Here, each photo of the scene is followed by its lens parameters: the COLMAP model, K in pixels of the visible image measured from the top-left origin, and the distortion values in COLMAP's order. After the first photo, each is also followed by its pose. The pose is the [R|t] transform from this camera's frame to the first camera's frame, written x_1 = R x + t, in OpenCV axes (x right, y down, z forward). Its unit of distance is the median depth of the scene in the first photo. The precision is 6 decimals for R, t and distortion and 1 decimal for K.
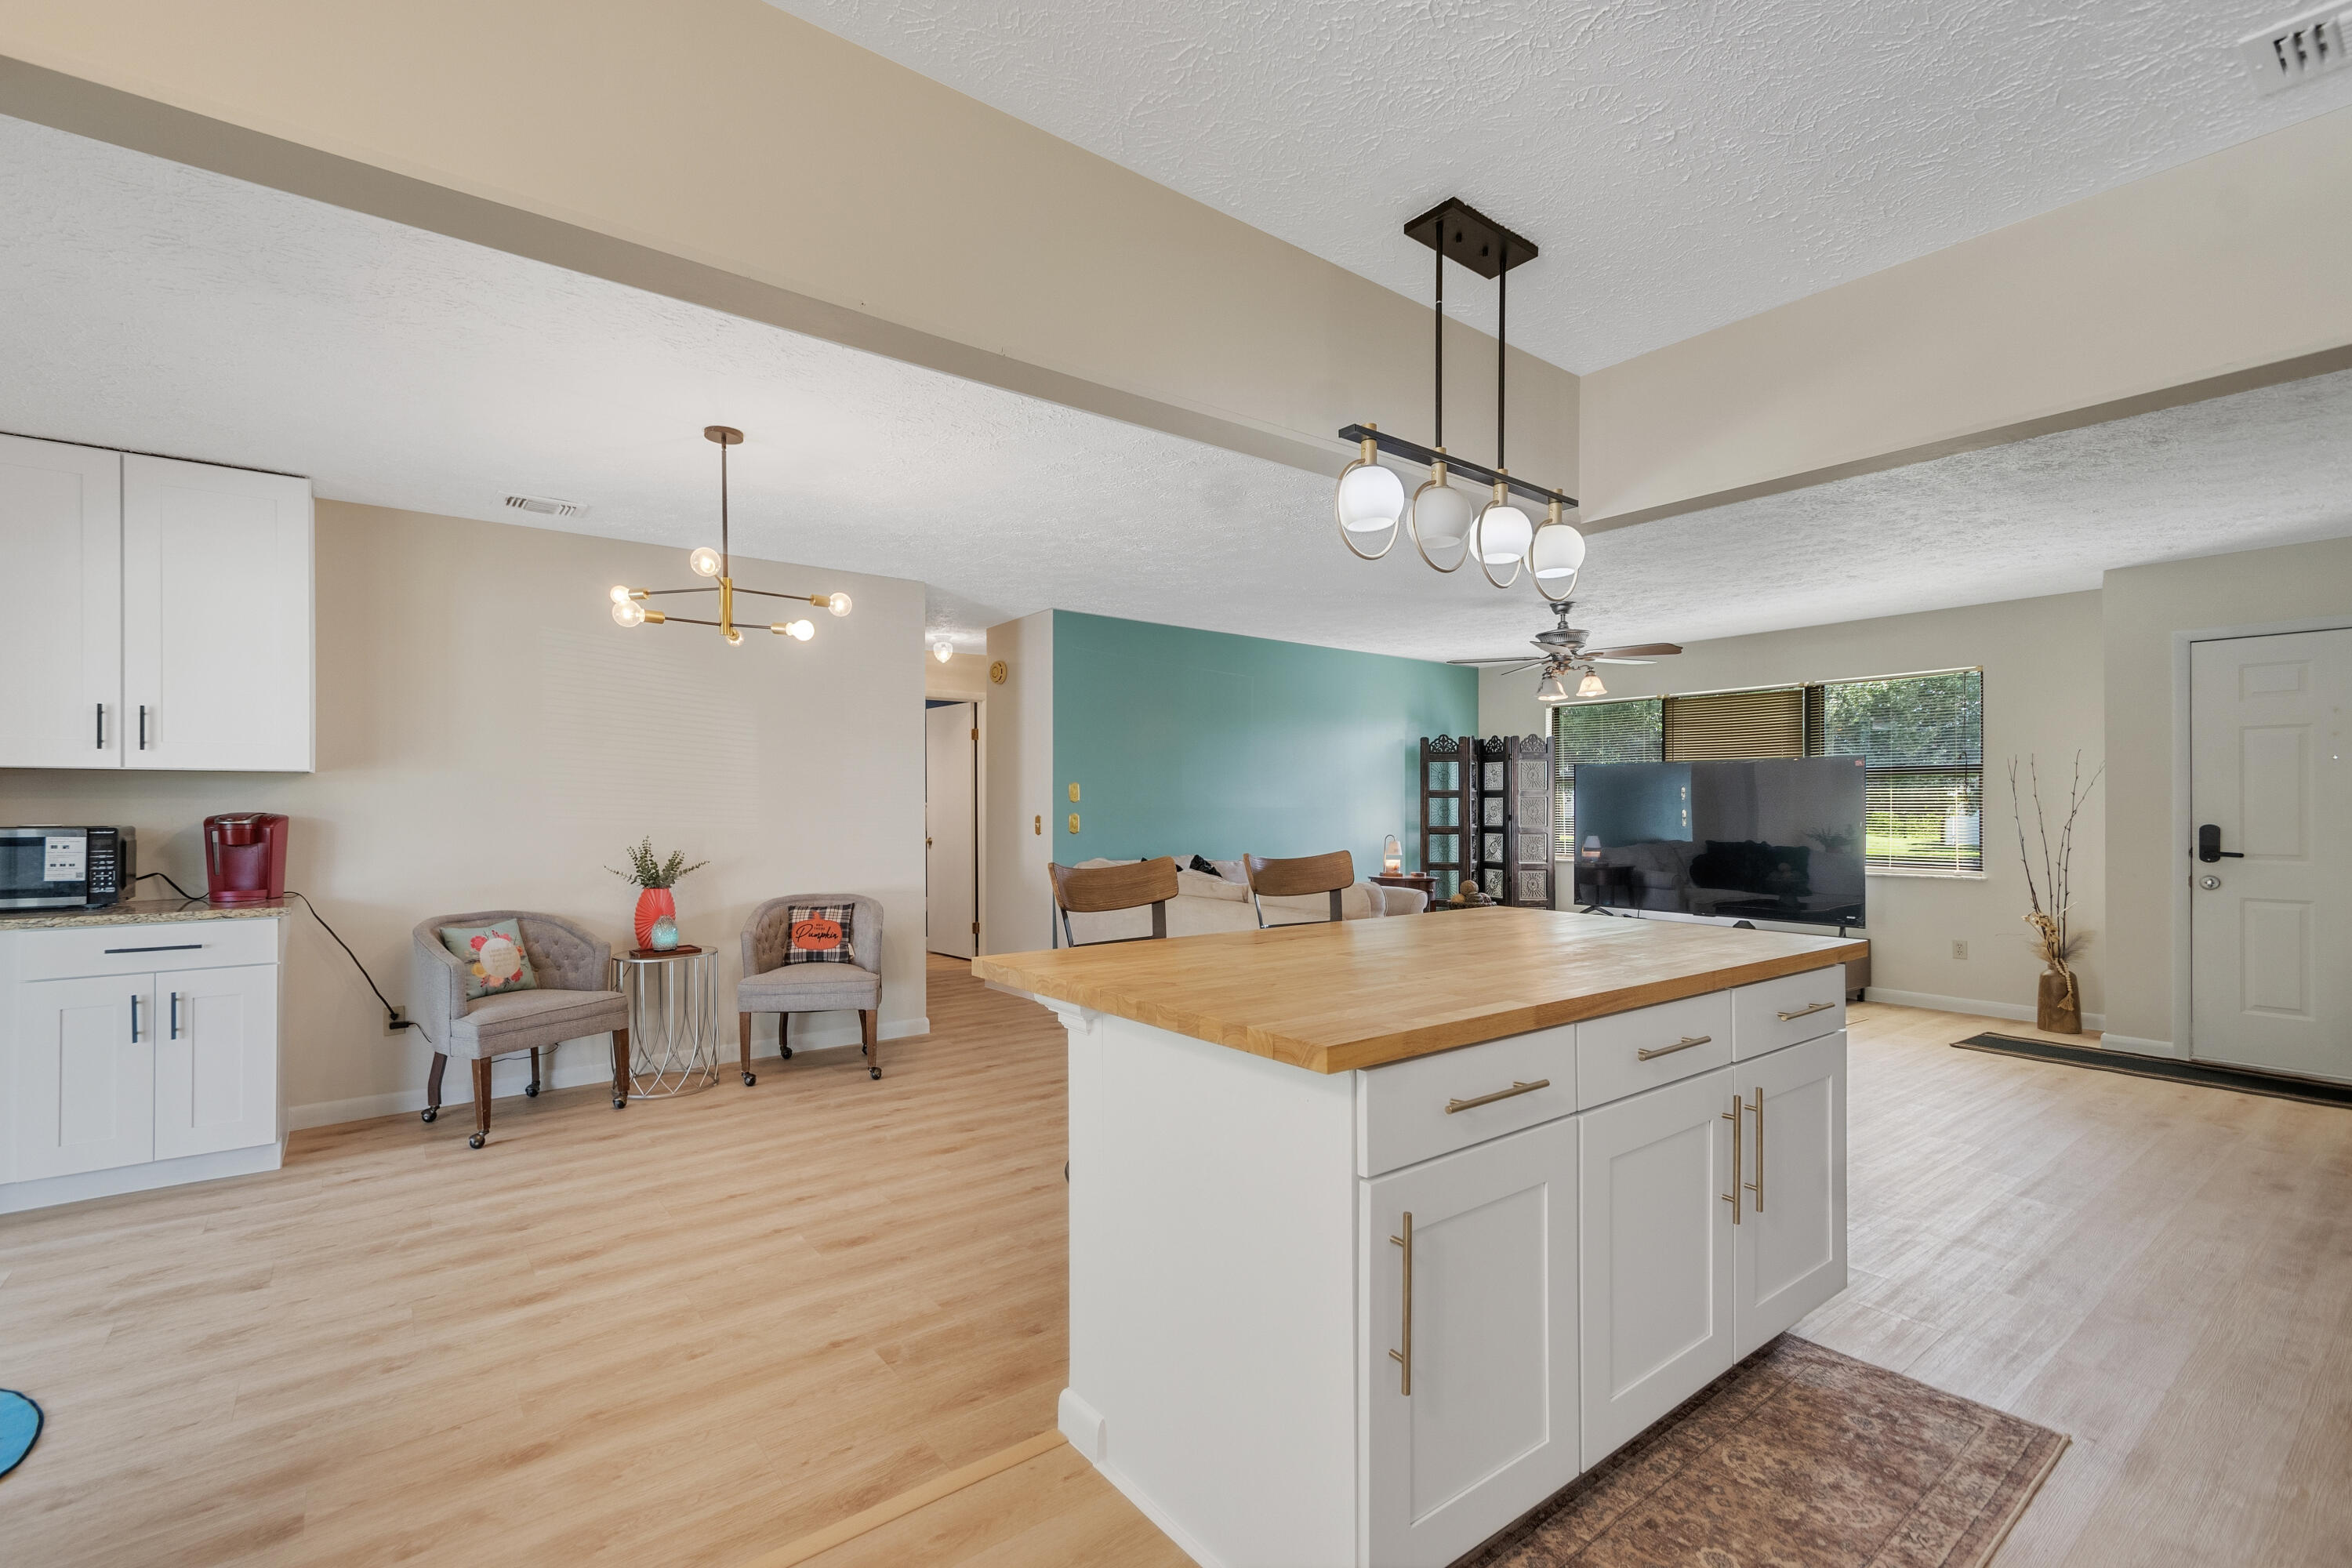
lens RADIAL K [[1062.5, 0, 1123.9], [0, 1062.5, 796.1], [0, 0, 1]] dist [0.008896, -0.000811]
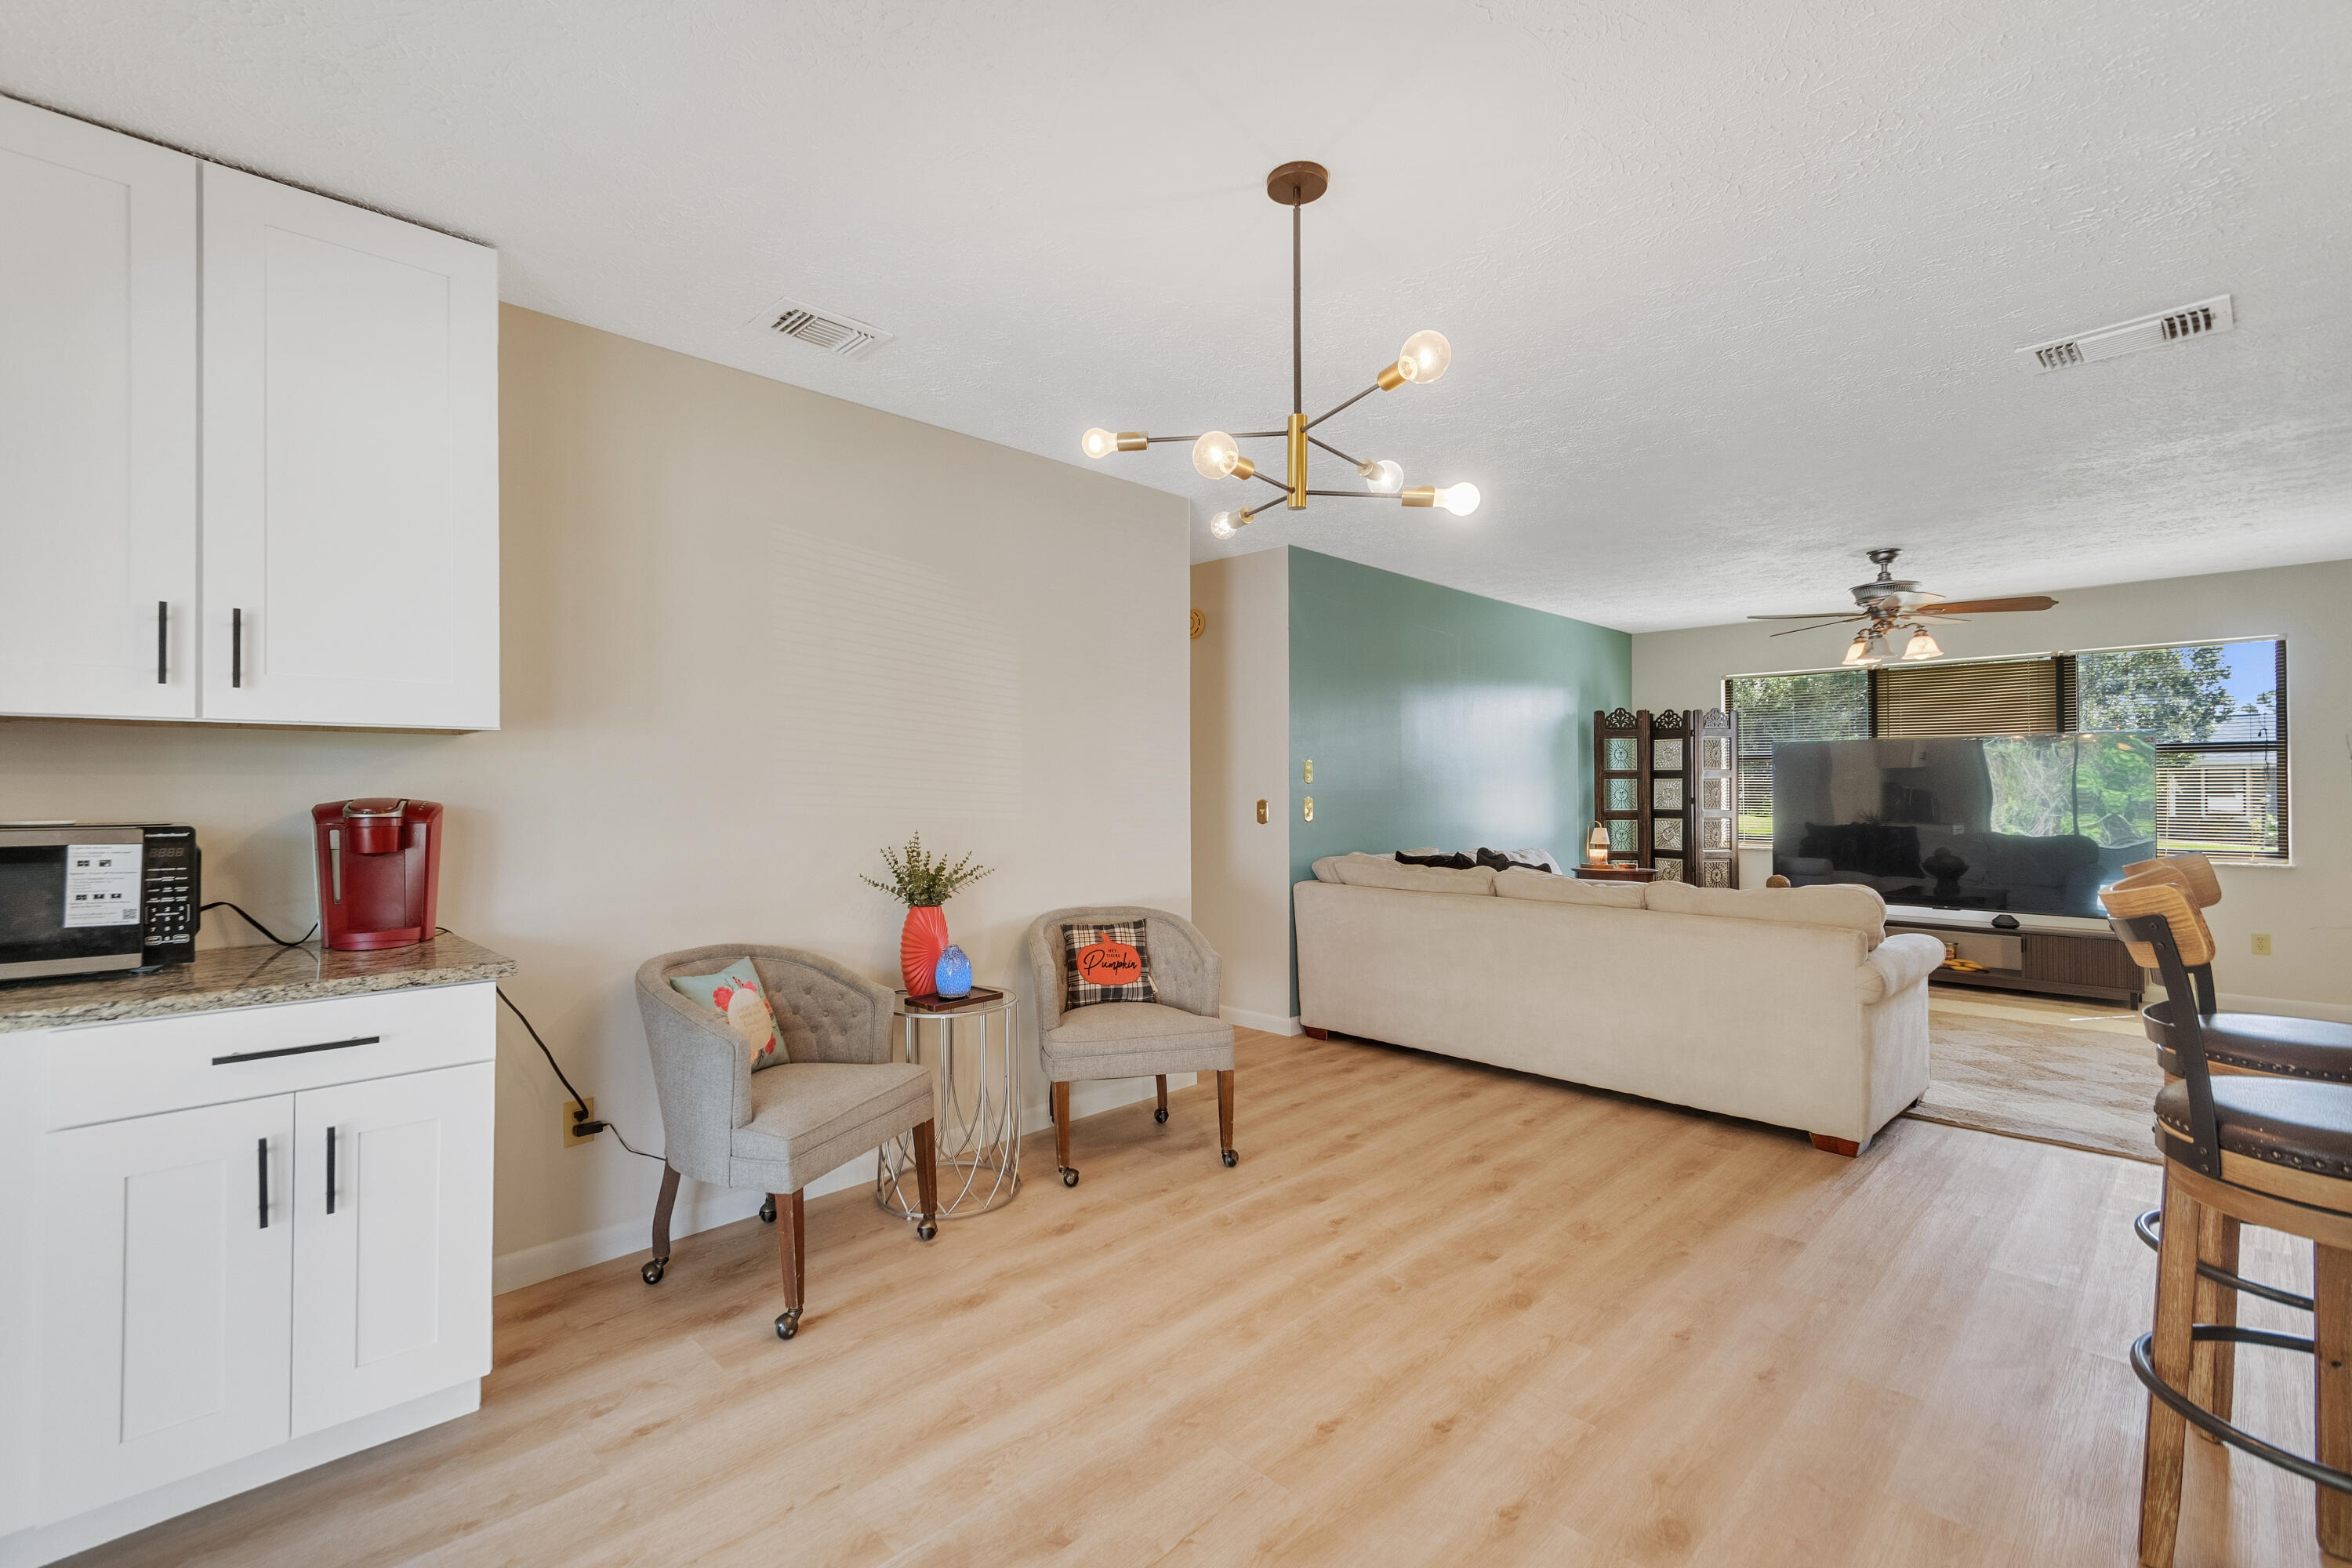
lens RADIAL K [[1062.5, 0, 1114.0], [0, 1062.5, 772.8], [0, 0, 1]] dist [0.008896, -0.000811]
pose [[0.992103, 0.001148, 0.125421, -0.377522], [-0.000438, 0.999984, -0.005686, 0.003250], [-0.125425, 0.005587, 0.992087, 0.273222]]
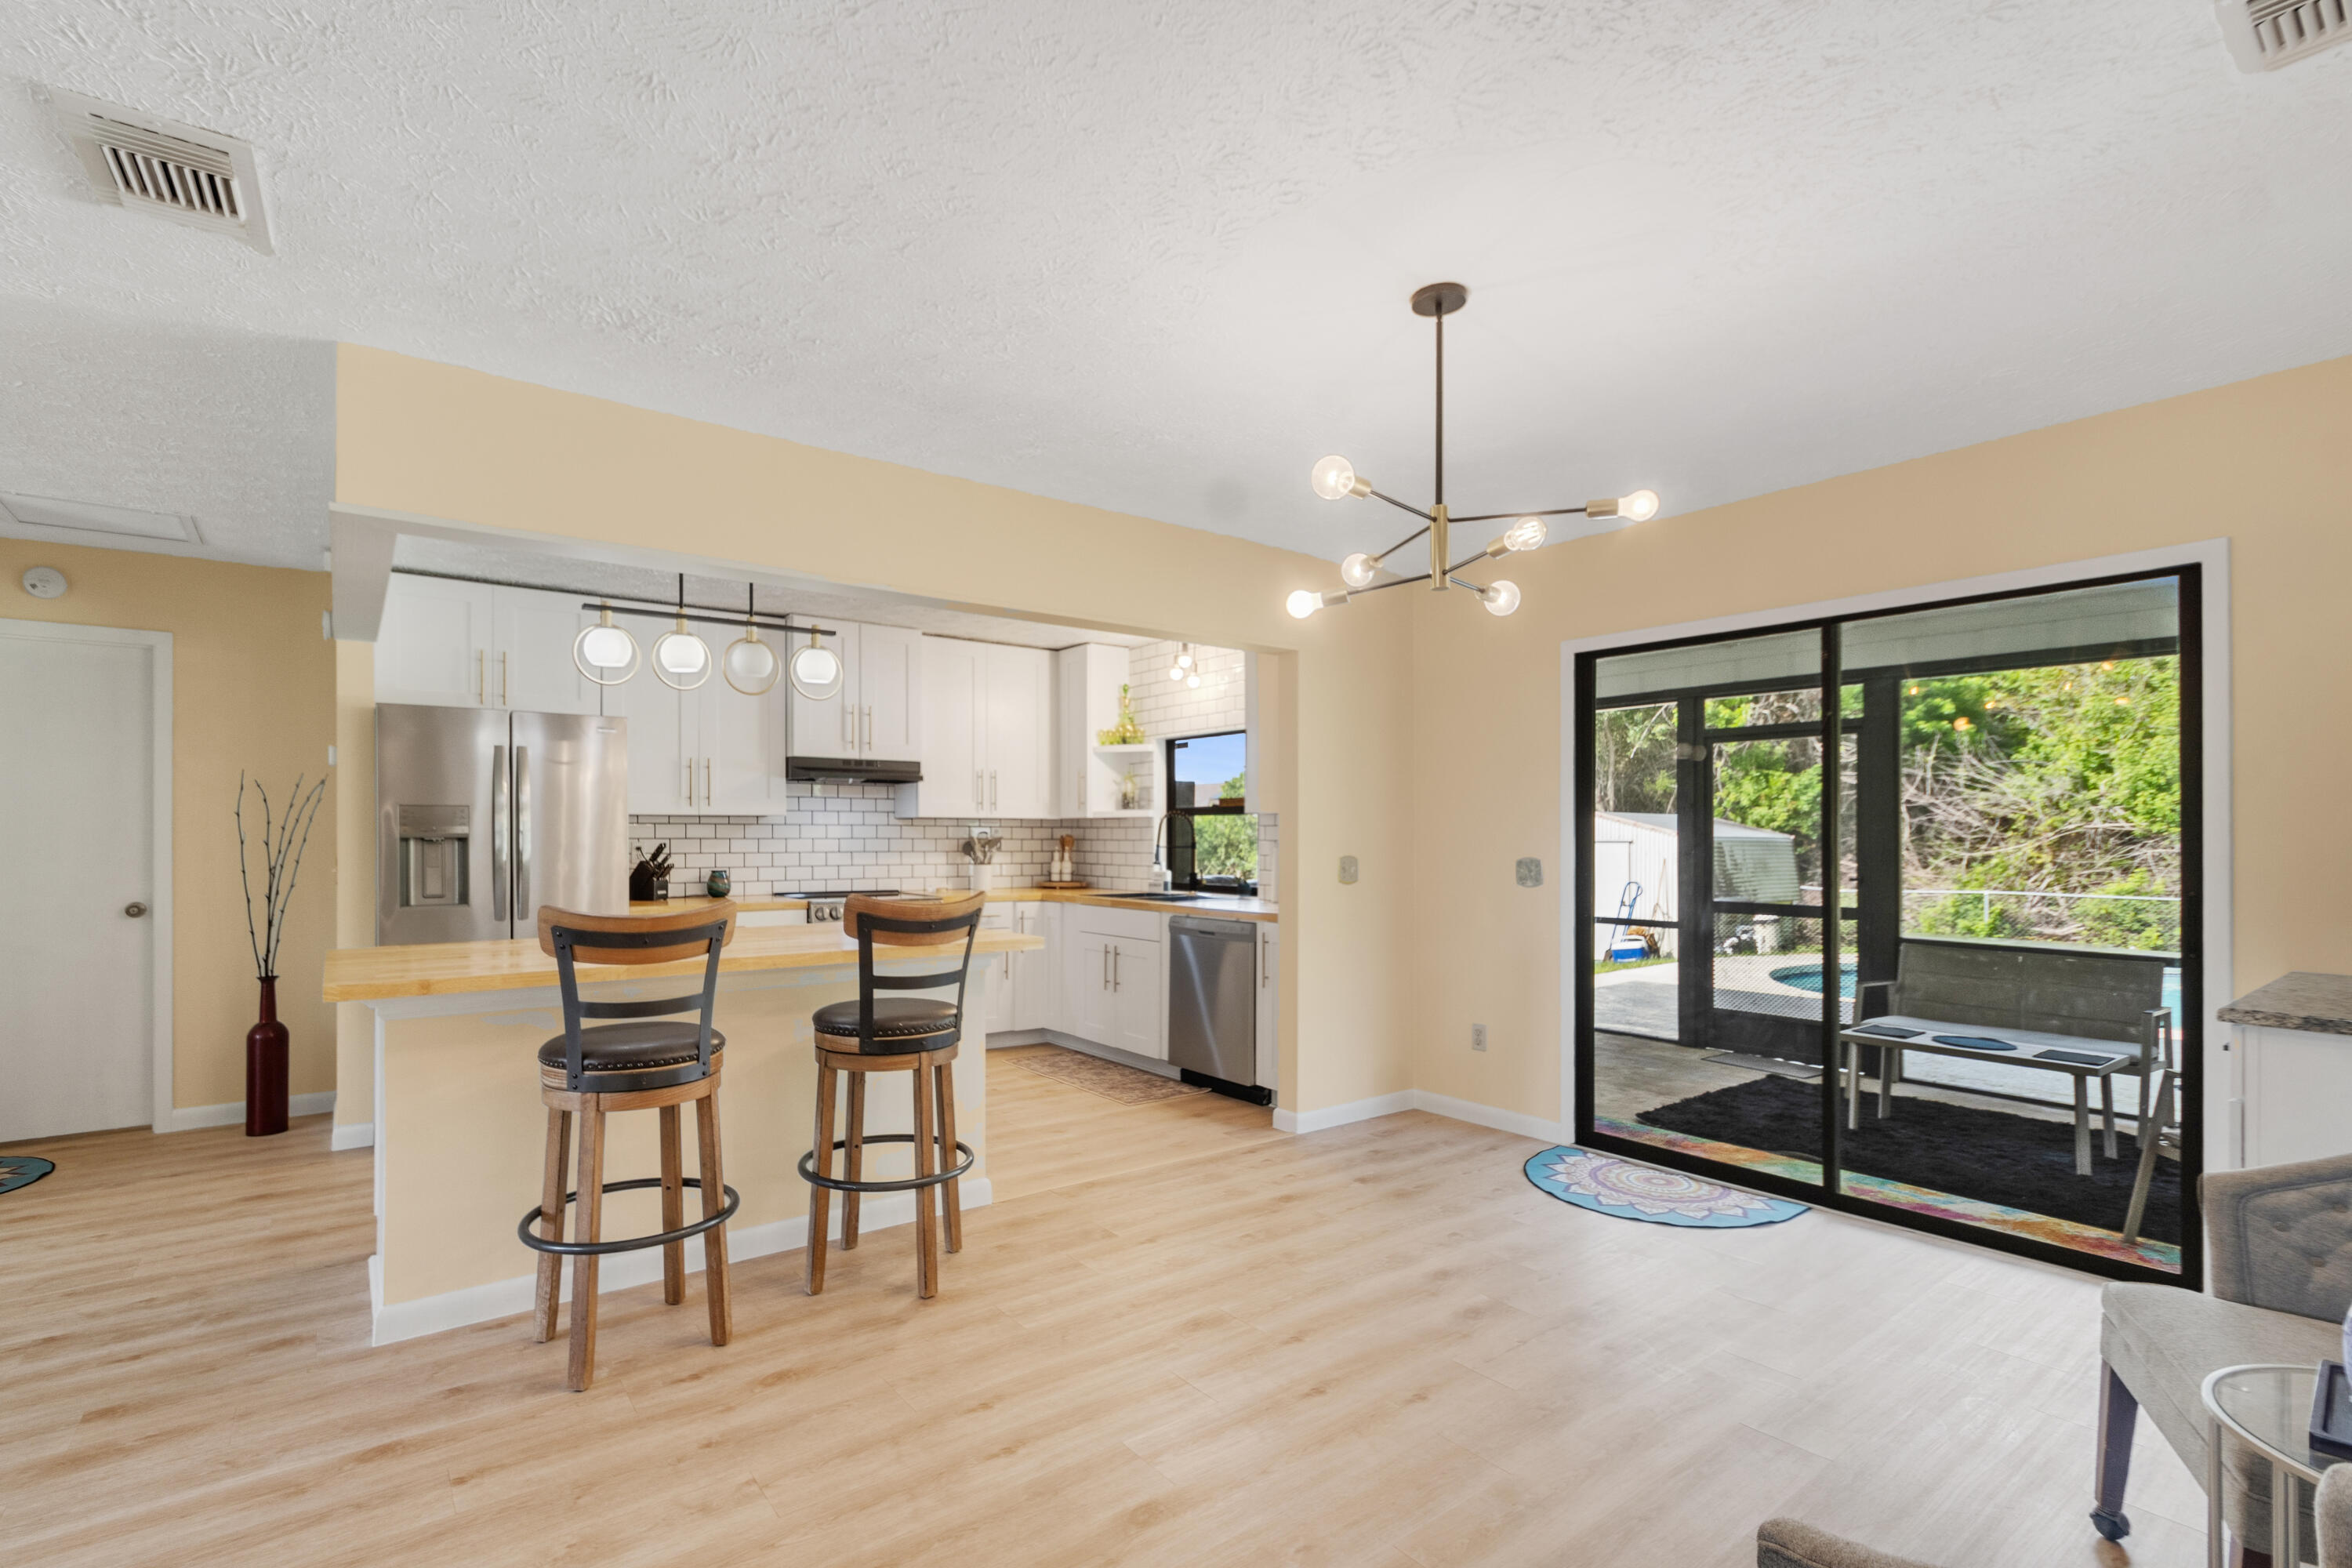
lens RADIAL K [[1062.5, 0, 1139.2], [0, 1062.5, 833.2], [0, 0, 1]] dist [0.008896, -0.000811]
pose [[-0.999960, 0.000552, -0.008963, -0.117787], [0.000641, 0.999950, -0.009969, 0.008514], [0.008957, -0.009974, -0.999910, 1.136524]]
